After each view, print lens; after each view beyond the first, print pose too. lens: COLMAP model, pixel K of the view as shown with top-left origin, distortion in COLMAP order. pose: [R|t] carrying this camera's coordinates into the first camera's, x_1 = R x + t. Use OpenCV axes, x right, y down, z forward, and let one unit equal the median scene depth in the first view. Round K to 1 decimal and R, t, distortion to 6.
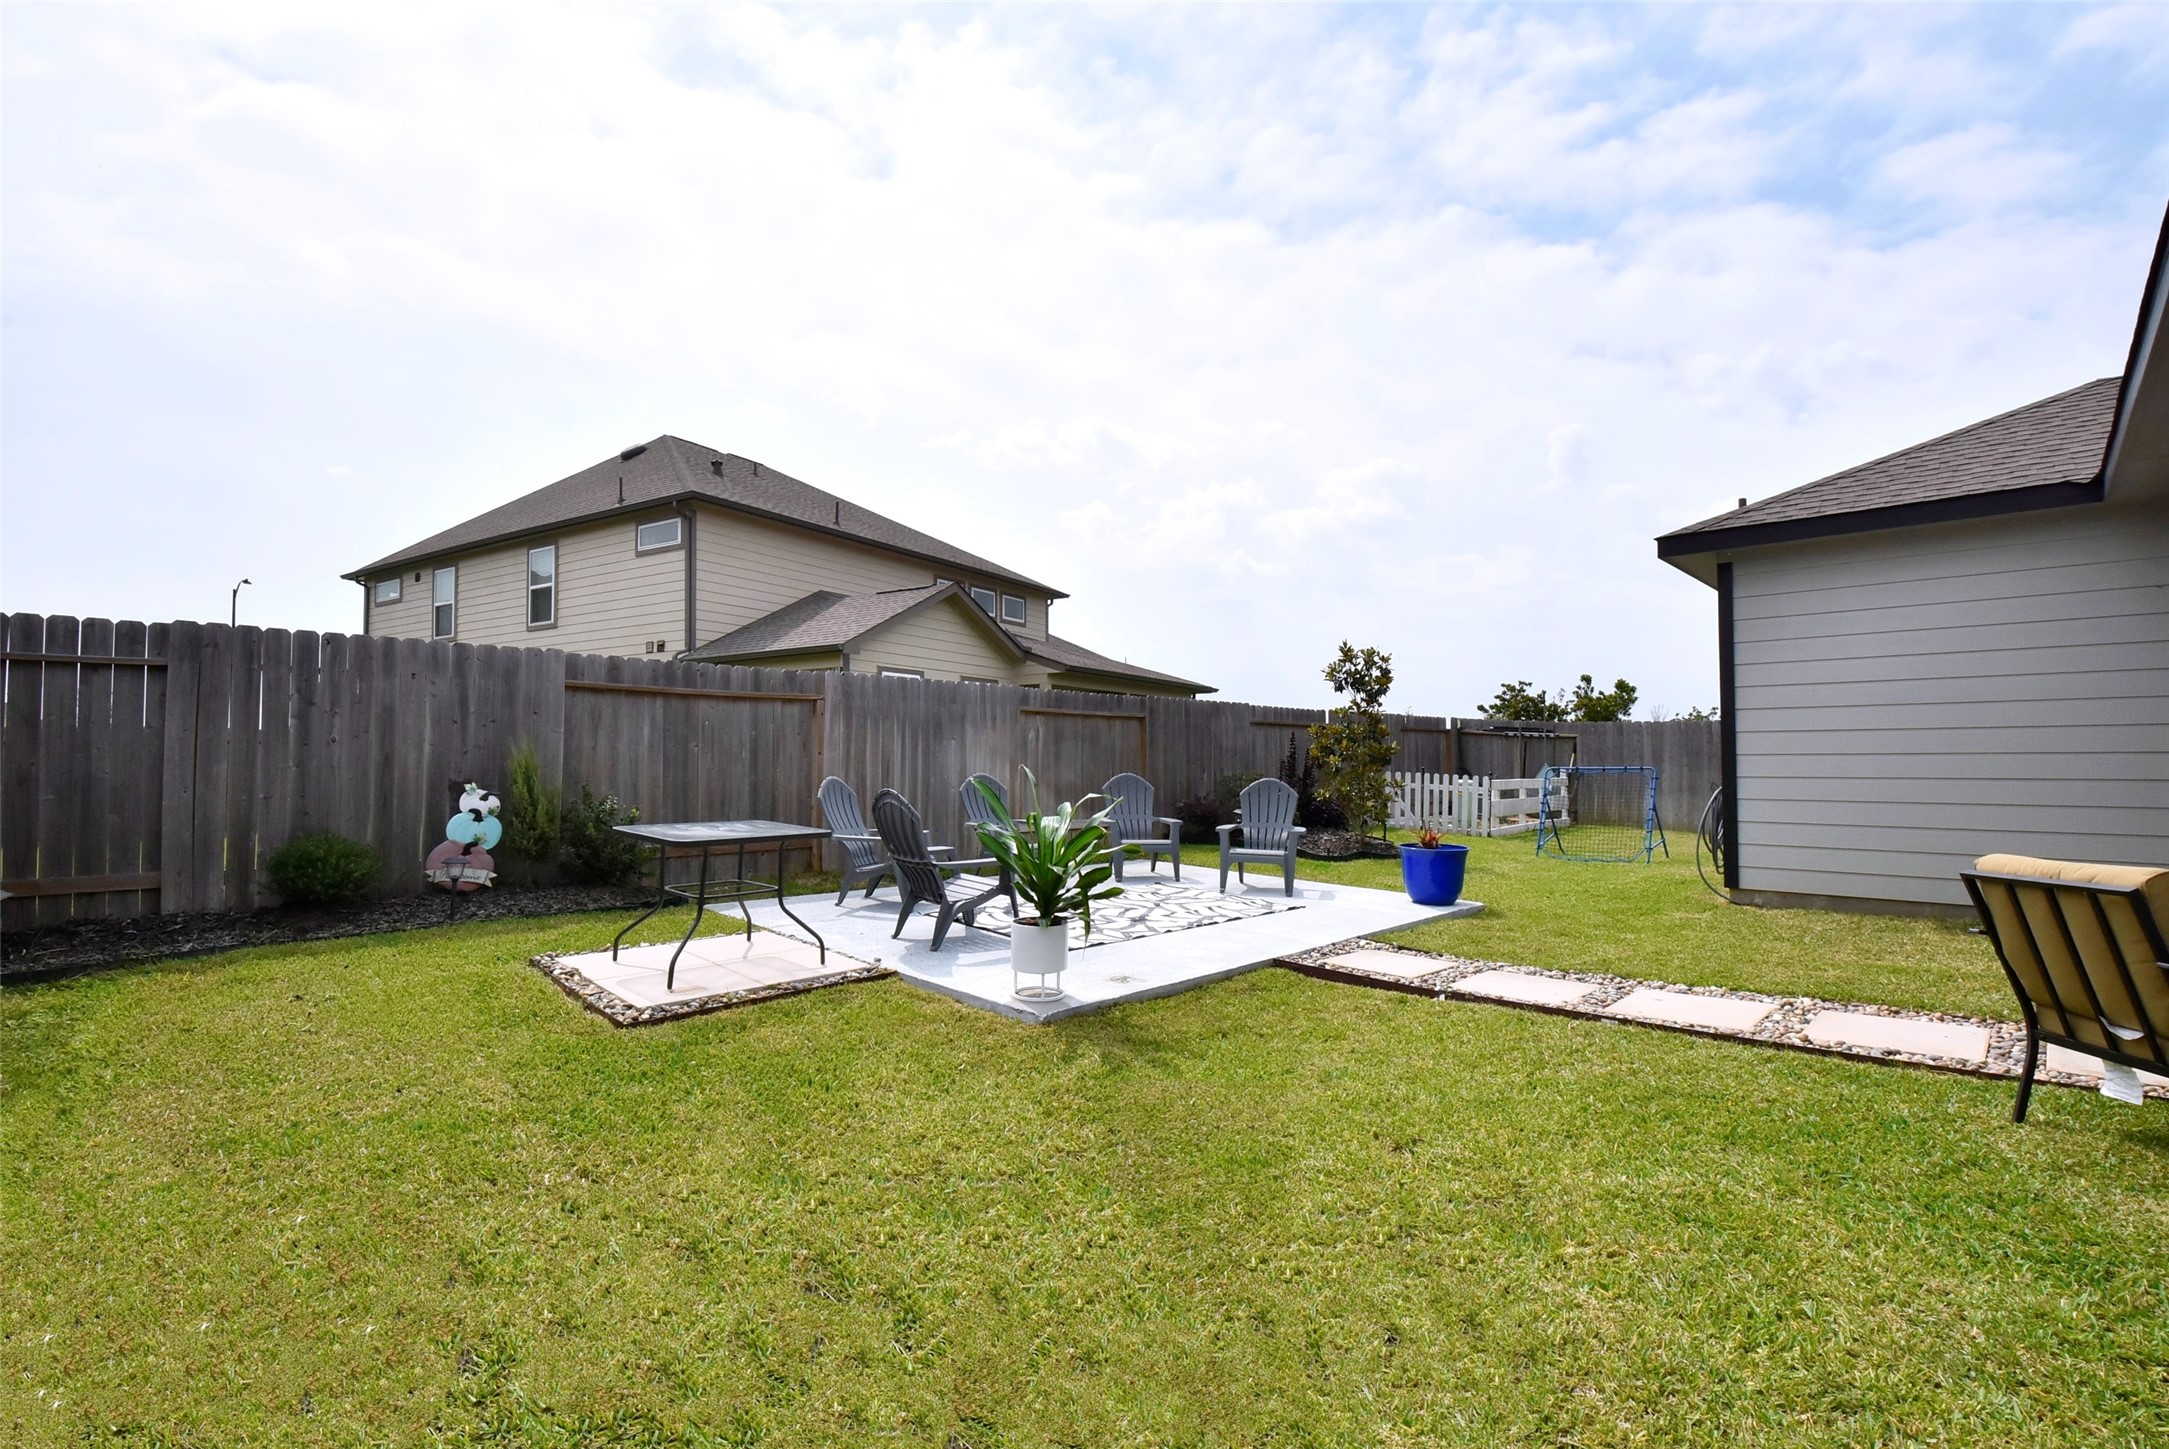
lens RADIAL K [[965.7, 0, 1094.3], [0, 965.7, 745.3], [0, 0, 1]] dist [-0.011298, -0.008585]
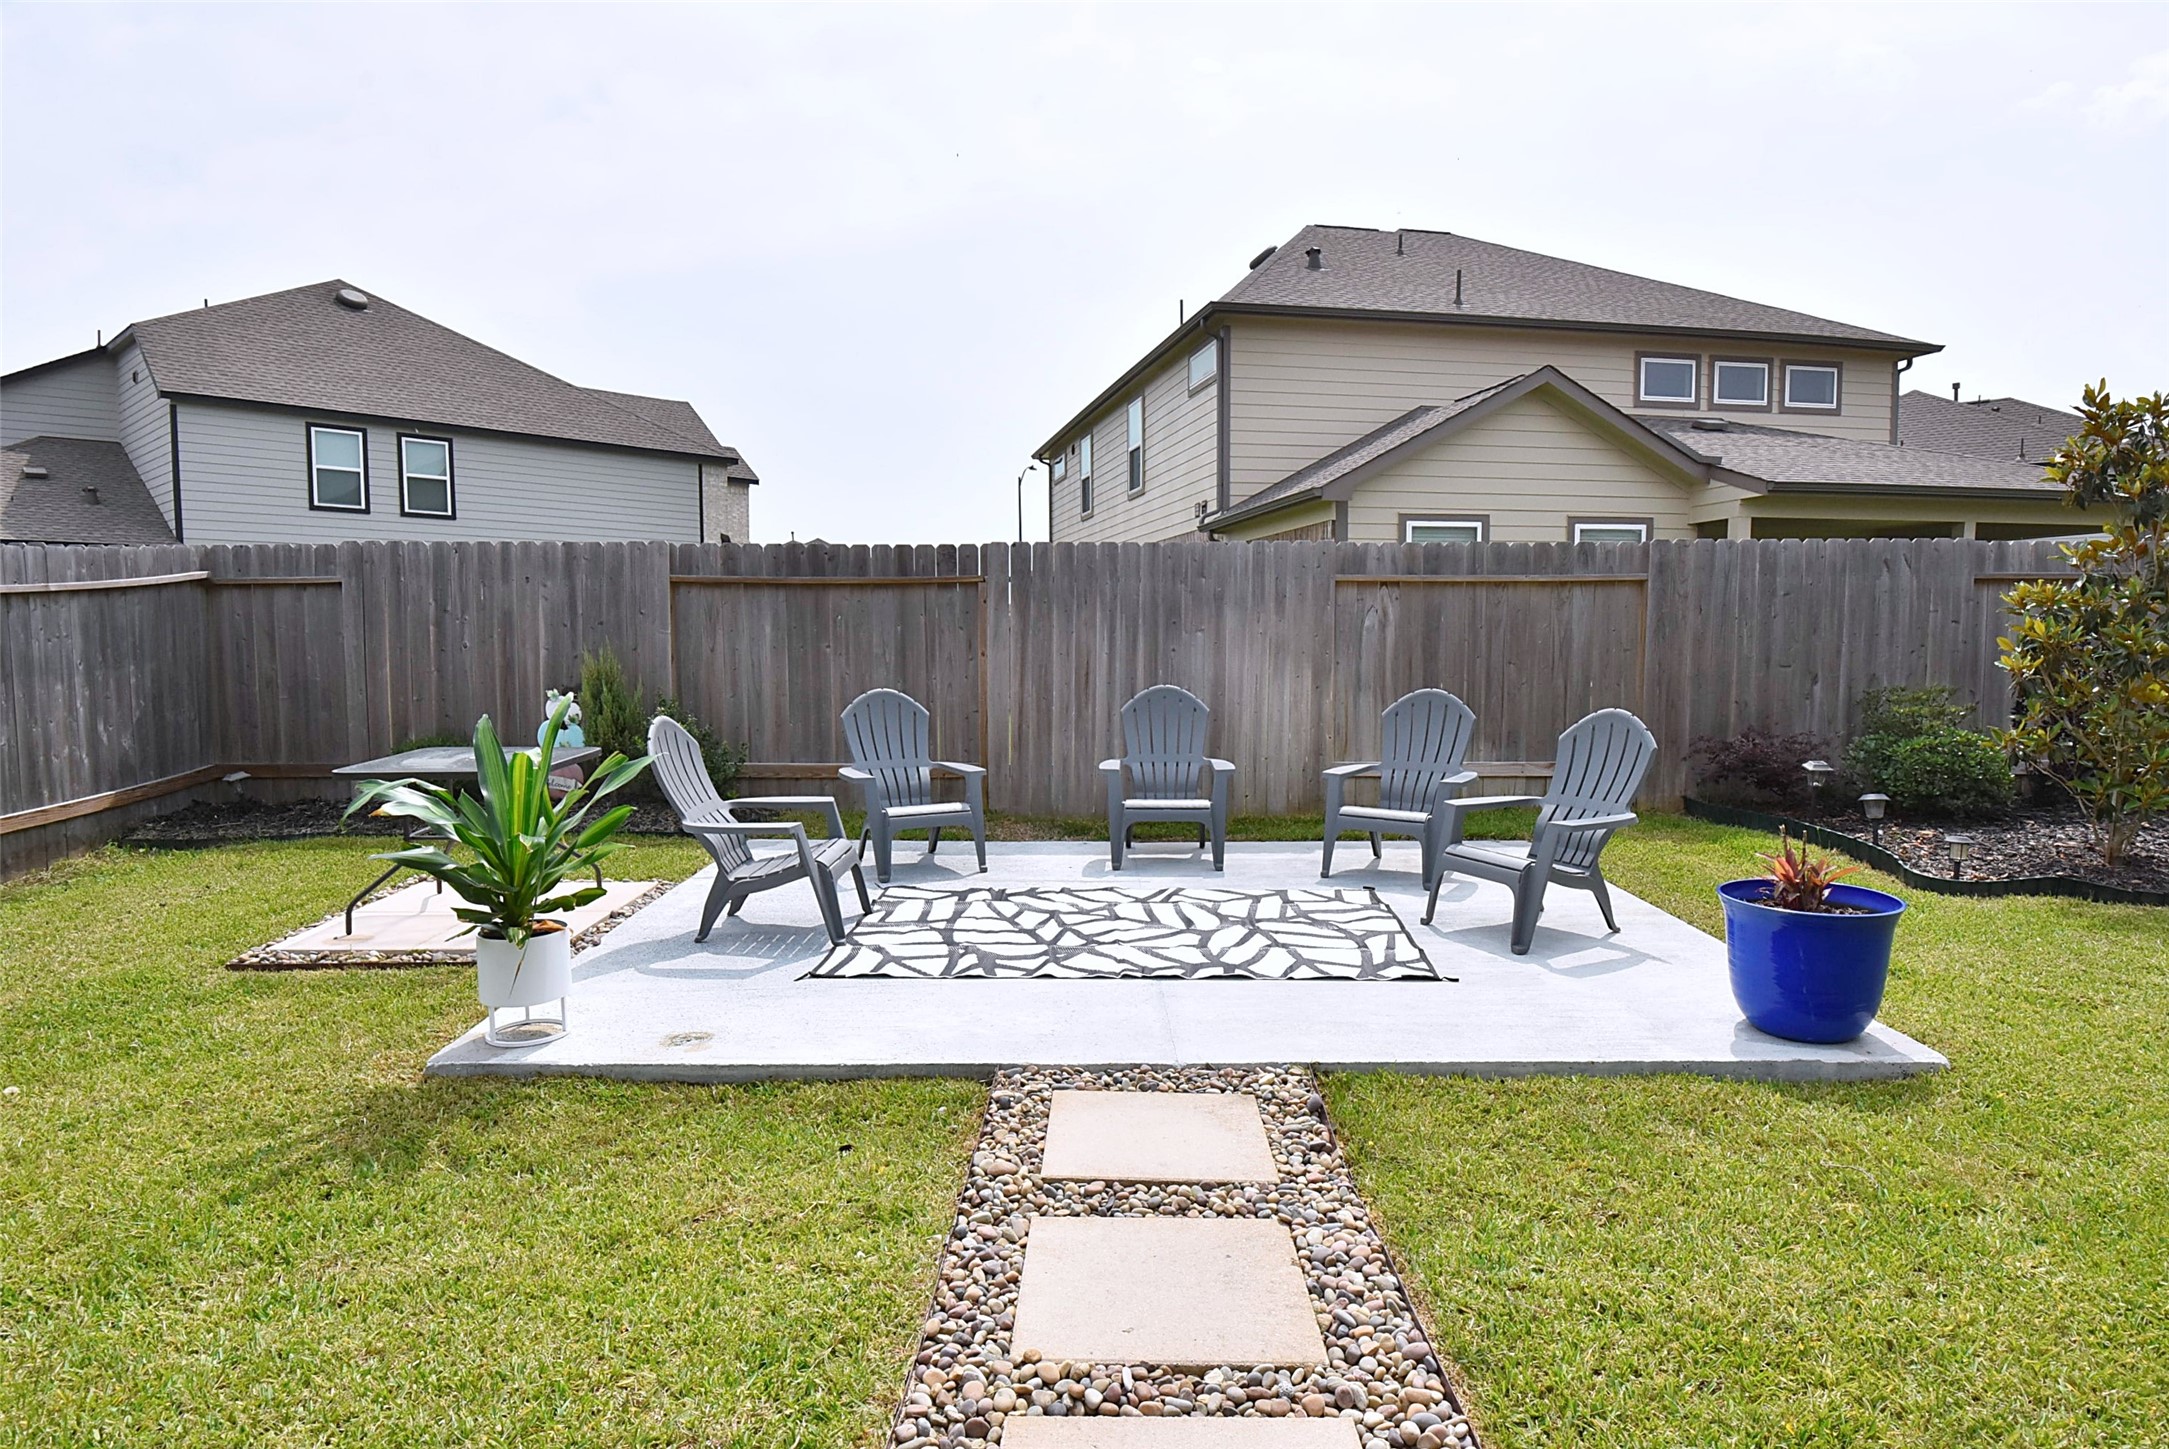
lens RADIAL K [[1252.6, 0, 1096.7], [0, 1252.6, 738.5], [0, 0, 1]] dist [0.011771, -0.019403]
pose [[0.698989, 0.054205, -0.713075, 0.270024], [0.015383, 0.995753, 0.090772, -0.007541], [0.714967, -0.074418, 0.695186, 0.218136]]
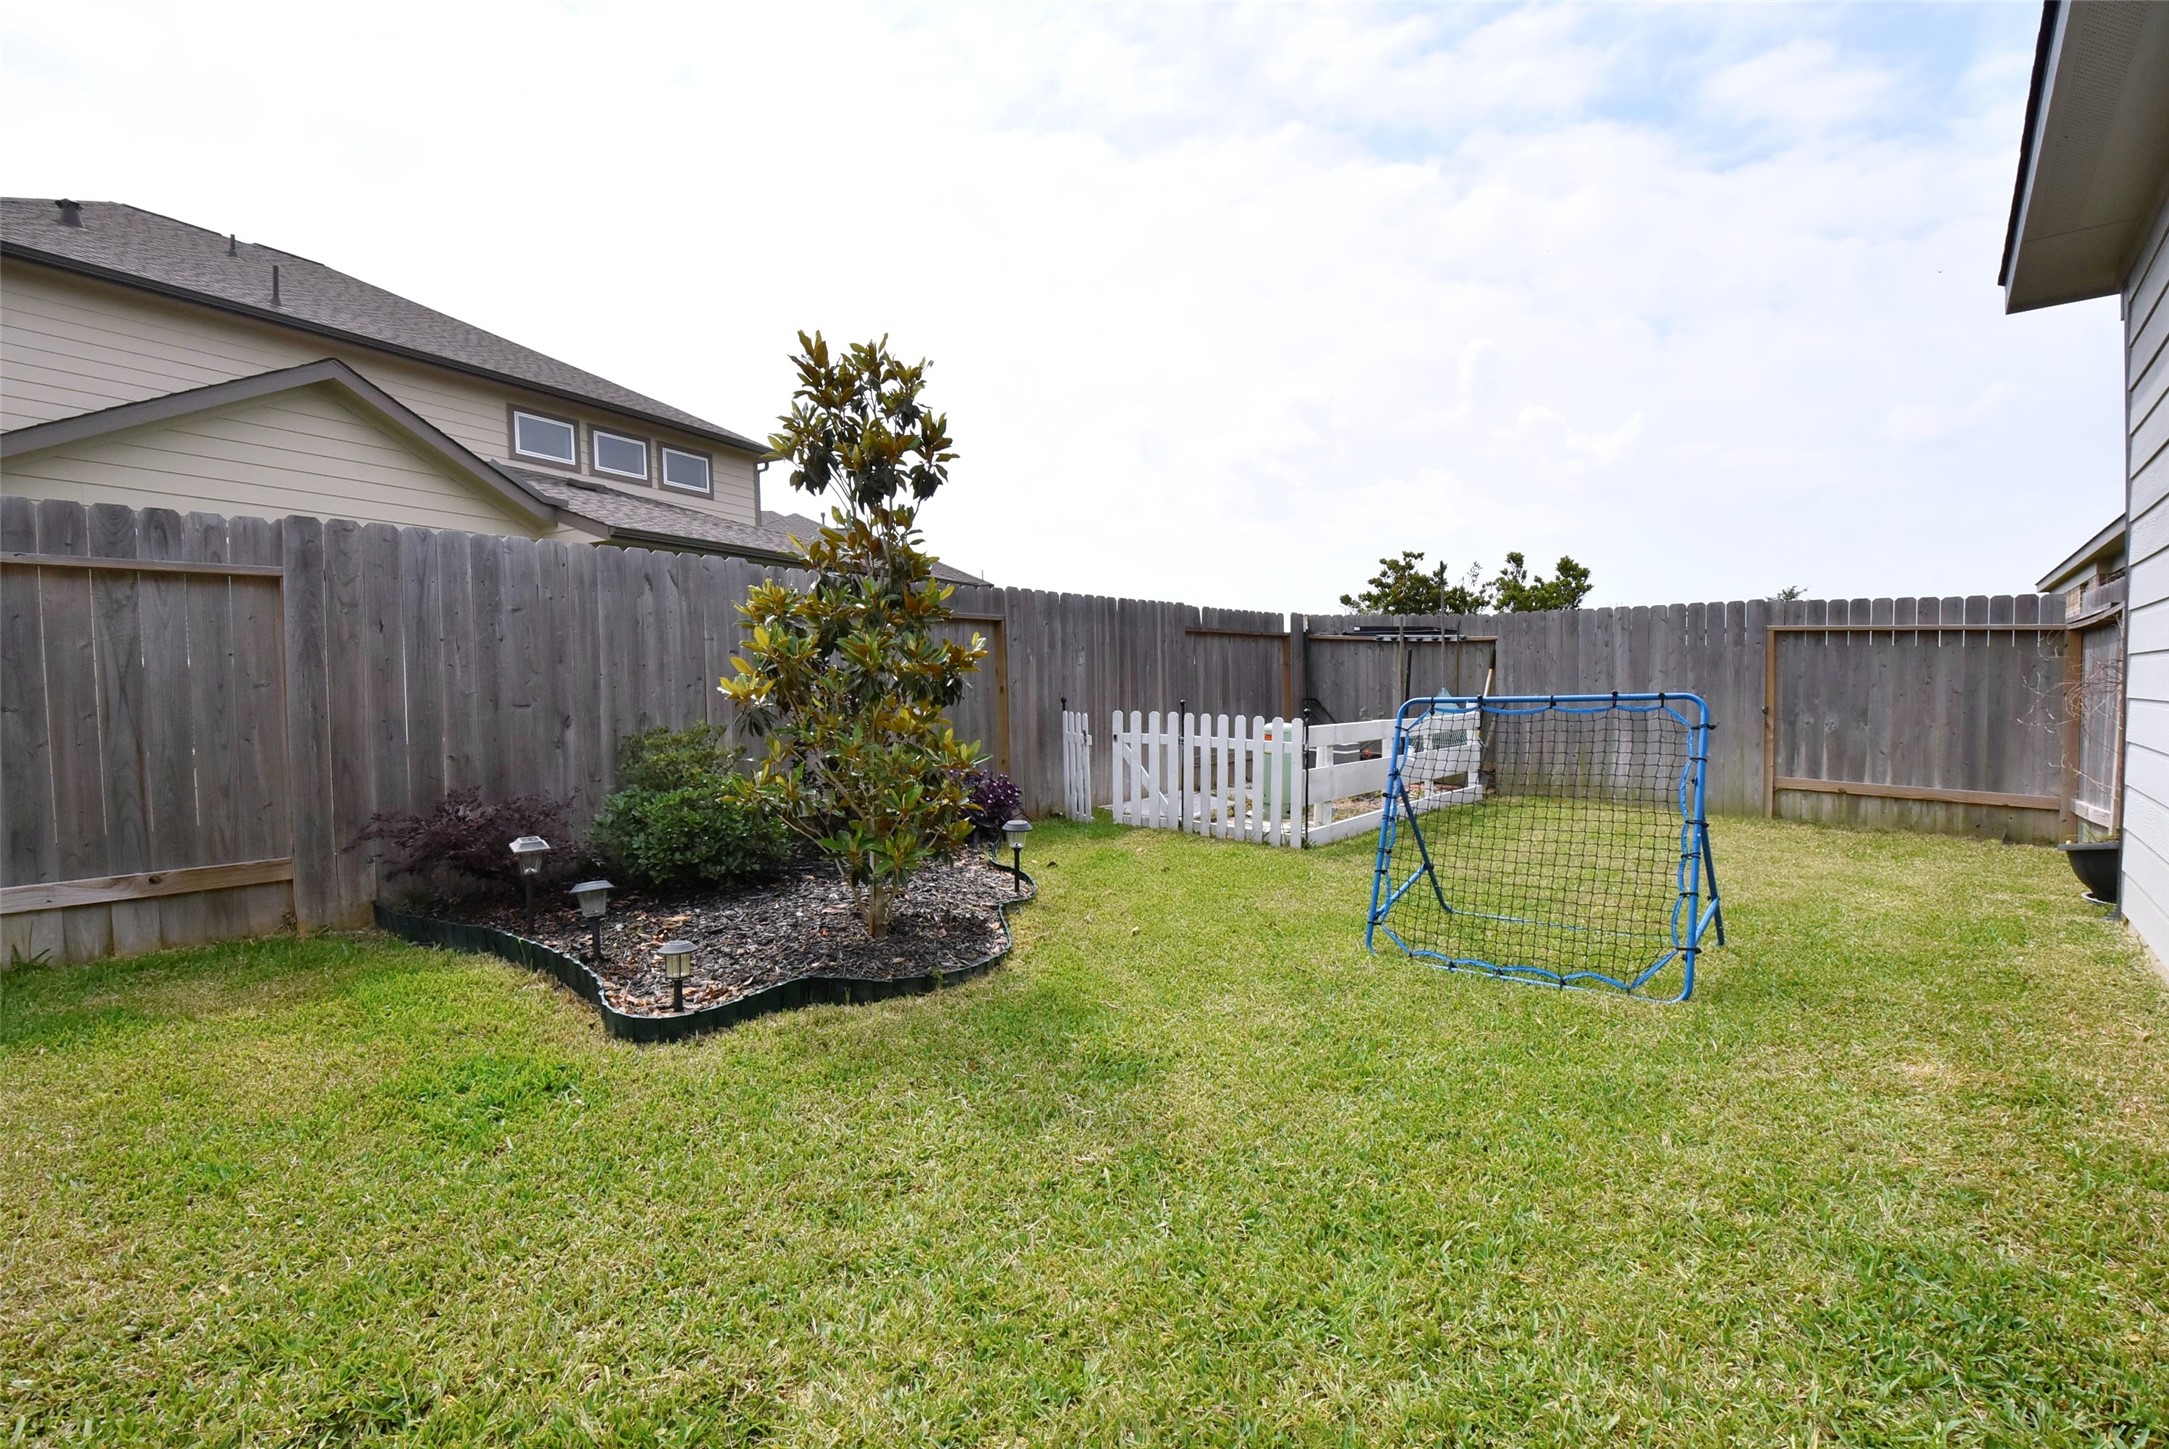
lens RADIAL K [[965.7, 0, 1123.6], [0, 965.7, 718.7], [0, 0, 1]] dist [-0.011298, -0.008585]
pose [[0.996674, -0.020059, 0.078979, 0.258615], [0.016636, 0.998904, 0.043756, 0.009337], [-0.079770, -0.042296, 0.995916, 0.491046]]
